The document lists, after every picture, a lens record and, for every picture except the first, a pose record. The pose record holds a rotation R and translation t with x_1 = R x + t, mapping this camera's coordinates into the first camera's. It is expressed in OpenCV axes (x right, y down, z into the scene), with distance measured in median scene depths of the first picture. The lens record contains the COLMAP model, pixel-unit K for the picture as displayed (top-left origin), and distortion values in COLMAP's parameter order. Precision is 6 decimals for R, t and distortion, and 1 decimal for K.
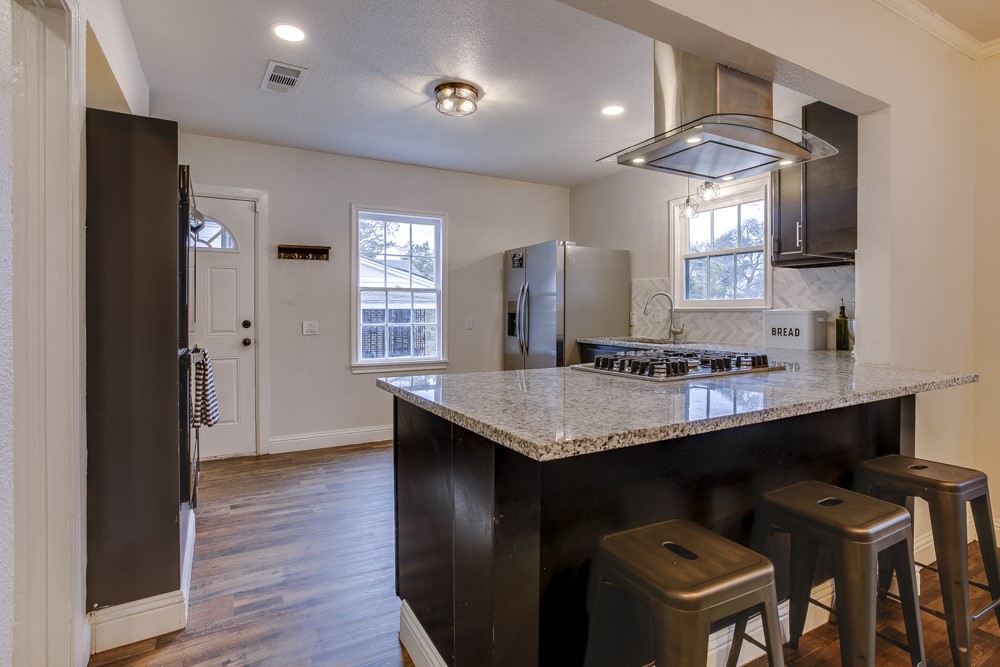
lens RADIAL K [[510.4, 0, 506.4], [0, 510.4, 311.7], [0, 0, 1]] dist [-0.049766, 0.020104]
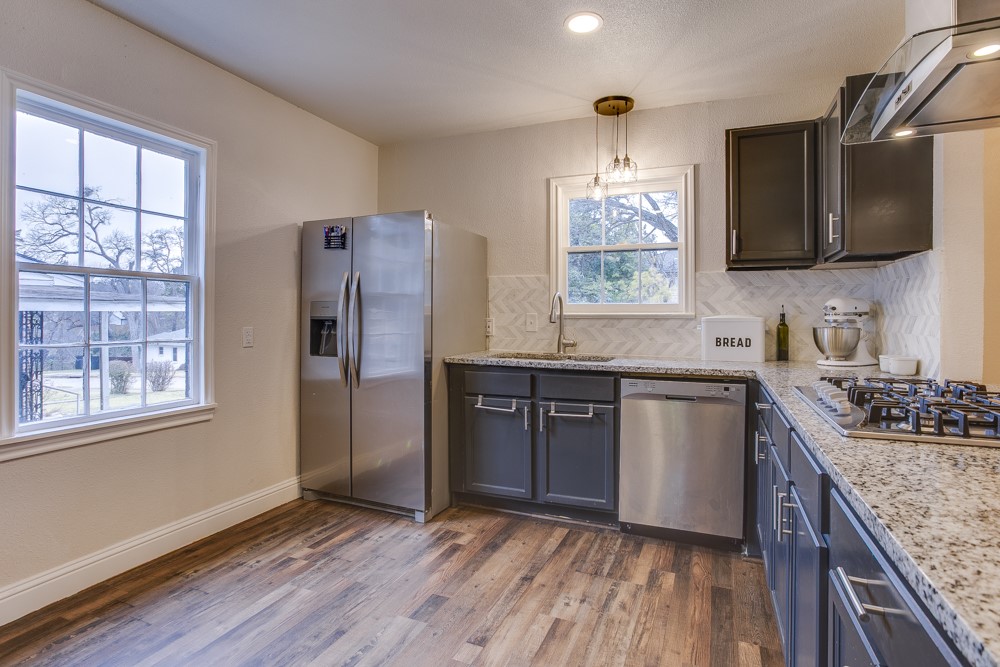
lens RADIAL K [[510.4, 0, 502.8], [0, 510.4, 316.6], [0, 0, 1]] dist [-0.049766, 0.020104]
pose [[0.793457, 0.000936, 0.608625, -0.231544], [-0.003053, 0.999992, 0.002442, -0.004234], [-0.608618, -0.003796, 0.793454, 0.425529]]
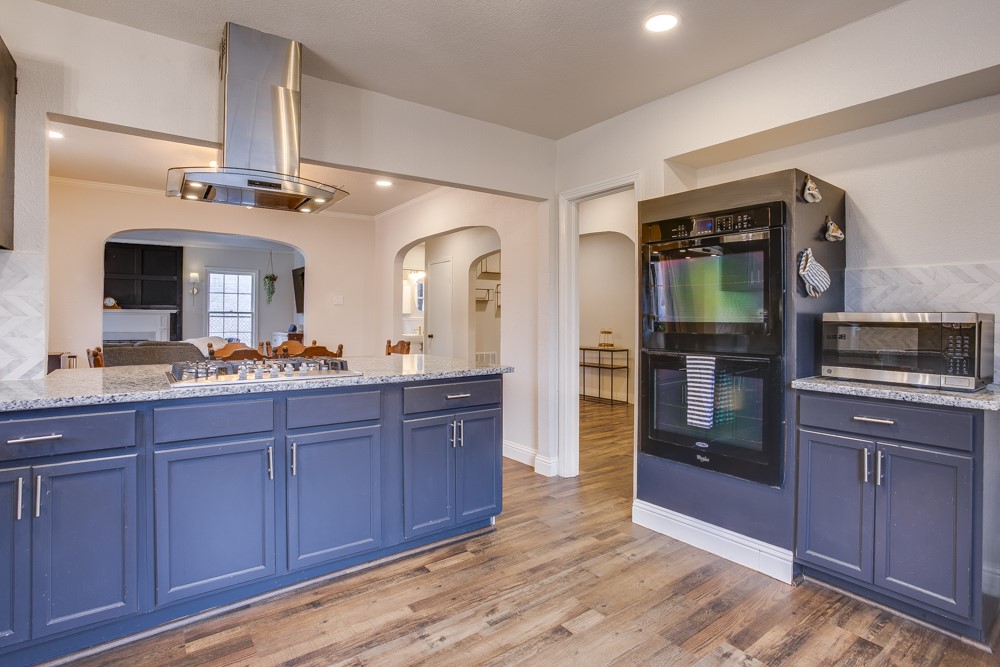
lens RADIAL K [[510.4, 0, 502.4], [0, 510.4, 316.5], [0, 0, 1]] dist [-0.049766, 0.020104]
pose [[-0.992664, -0.005526, -0.120783, -0.015536], [-0.005216, 0.999982, -0.002884, -0.006364], [0.120797, -0.002233, -0.992675, 1.094356]]
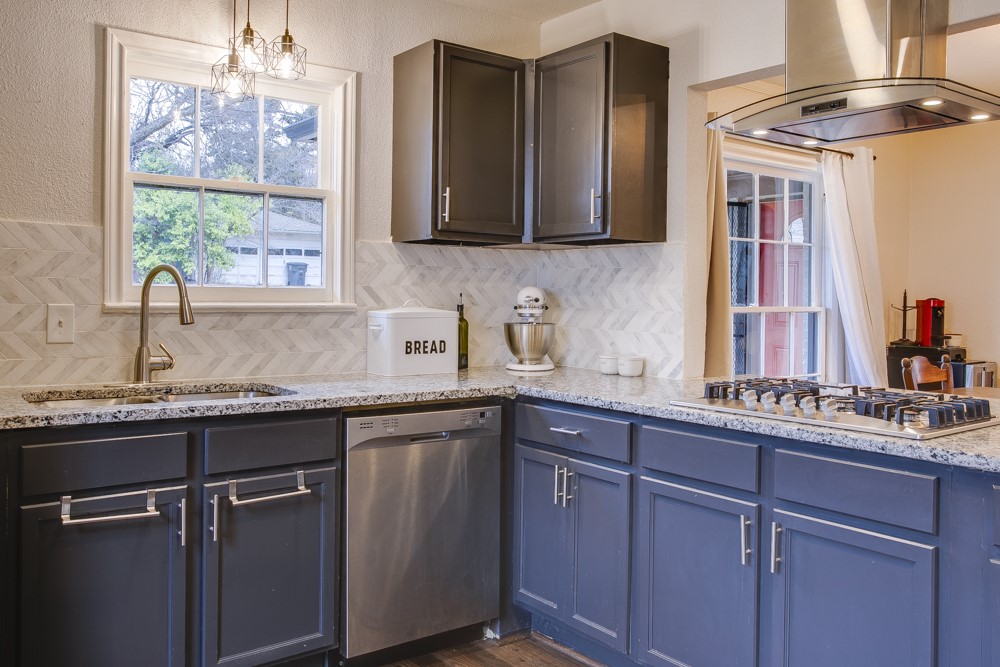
lens RADIAL K [[852.7, 0, 500.3], [0, 852.7, 295.1], [0, 0, 1]] dist [-0.028850, -0.006334]
pose [[-0.119627, -0.004089, 0.992810, -0.369548], [-0.013214, 0.999909, 0.002526, -0.020427], [-0.992731, -0.012817, -0.119670, 0.804642]]
